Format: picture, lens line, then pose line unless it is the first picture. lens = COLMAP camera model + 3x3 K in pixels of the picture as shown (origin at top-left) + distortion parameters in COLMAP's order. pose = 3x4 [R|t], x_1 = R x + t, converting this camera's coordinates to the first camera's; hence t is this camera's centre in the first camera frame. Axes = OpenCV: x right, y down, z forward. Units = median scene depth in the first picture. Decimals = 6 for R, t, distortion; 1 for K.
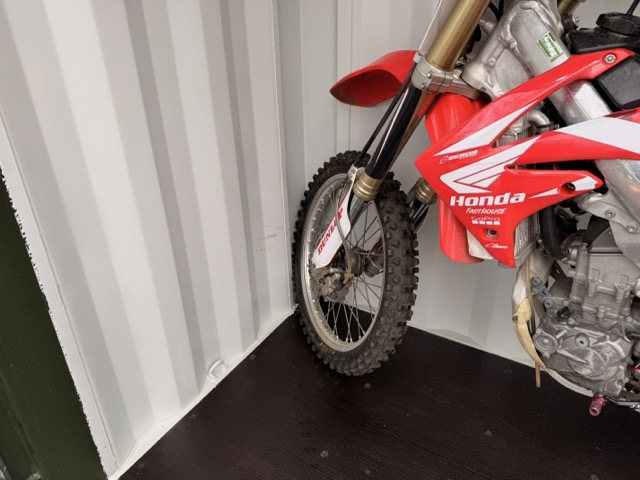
lens RADIAL K [[449.1, 0, 317.8], [0, 449.1, 247.7], [0, 0, 1]] dist [0.118894, -0.170818]
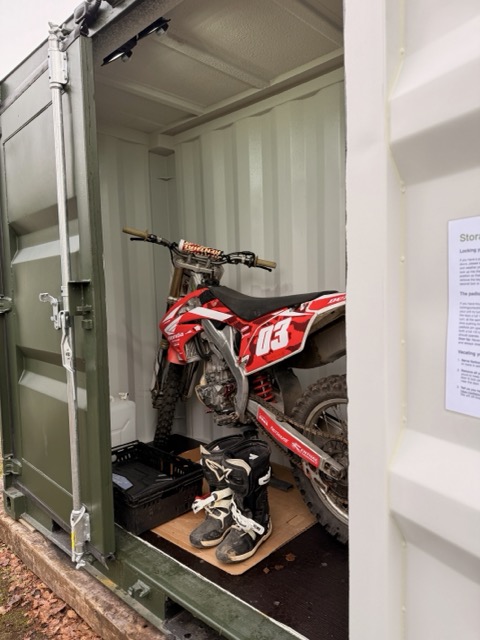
lens RADIAL K [[449.1, 0, 243.2], [0, 449.1, 321.8], [0, 0, 1]] dist [0.118894, -0.170818]
pose [[0.976891, -0.010219, -0.213495, 1.327595], [-0.075243, 0.918476, -0.388253, 0.841095], [0.200057, 0.395345, 0.896482, -1.434935]]
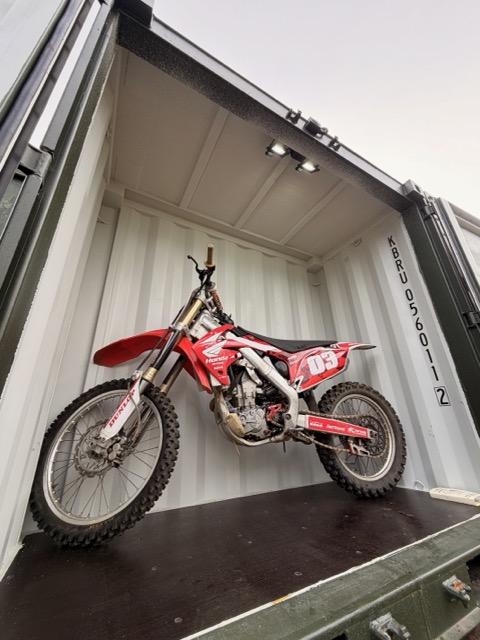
lens RADIAL K [[254.9, 0, 240.0], [0, 254.9, 320.0], [0, 0, 1]] dist [0.000409, 0.000086]
pose [[0.507253, 0.328920, 0.796559, -0.855120], [0.431908, 0.702813, -0.565251, 0.642484], [-0.745754, 0.630766, 0.214440, 0.379737]]
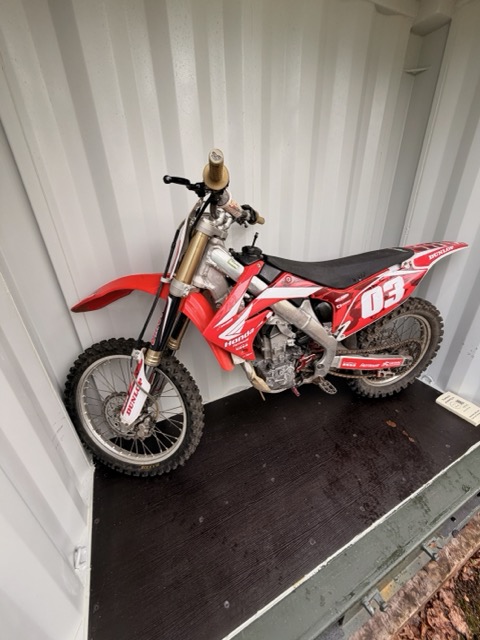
lens RADIAL K [[254.9, 0, 240.0], [0, 254.9, 320.0], [0, 0, 1]] dist [0.000409, 0.000086]
pose [[0.544589, -0.371931, 0.751725, -0.438378], [0.423714, 0.895511, 0.136112, -0.314910], [-0.723802, 0.244391, 0.645278, 0.228925]]
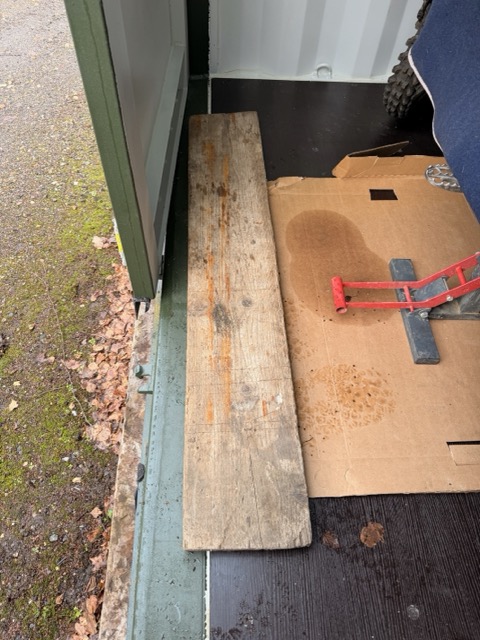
lens RADIAL K [[449.1, 0, 243.2], [0, 449.1, 321.8], [0, 0, 1]] dist [0.118894, -0.170818]
pose [[0.550641, 0.708456, -0.441457, 1.056121], [-0.434700, 0.694855, 0.572899, 0.269430], [0.712622, -0.123561, 0.690581, -0.019207]]
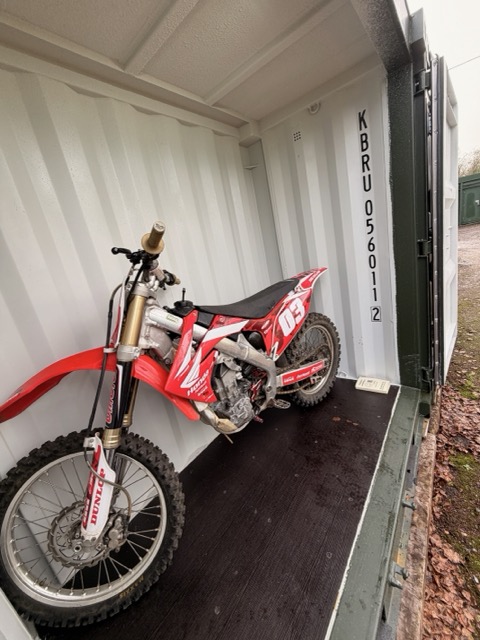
lens RADIAL K [[254.9, 0, 240.0], [0, 254.9, 320.0], [0, 0, 1]] dist [0.000409, 0.000086]
pose [[0.133928, -0.270774, 0.953281, -0.628485], [0.637398, 0.760104, 0.126354, -0.335900], [-0.758806, 0.590697, 0.274390, 0.336684]]
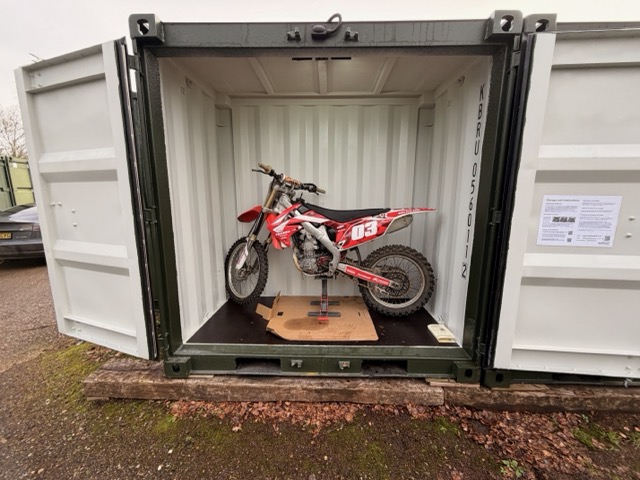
lens RADIAL K [[261.0, 0, 325.6], [0, 261.0, 235.7], [0, 0, 1]] dist [-0.002624, -0.000071]
pose [[0.865015, -0.076425, 0.495891, -0.573866], [0.225225, 0.942307, -0.247650, 0.664412], [-0.448355, 0.325908, 0.832323, -1.402869]]
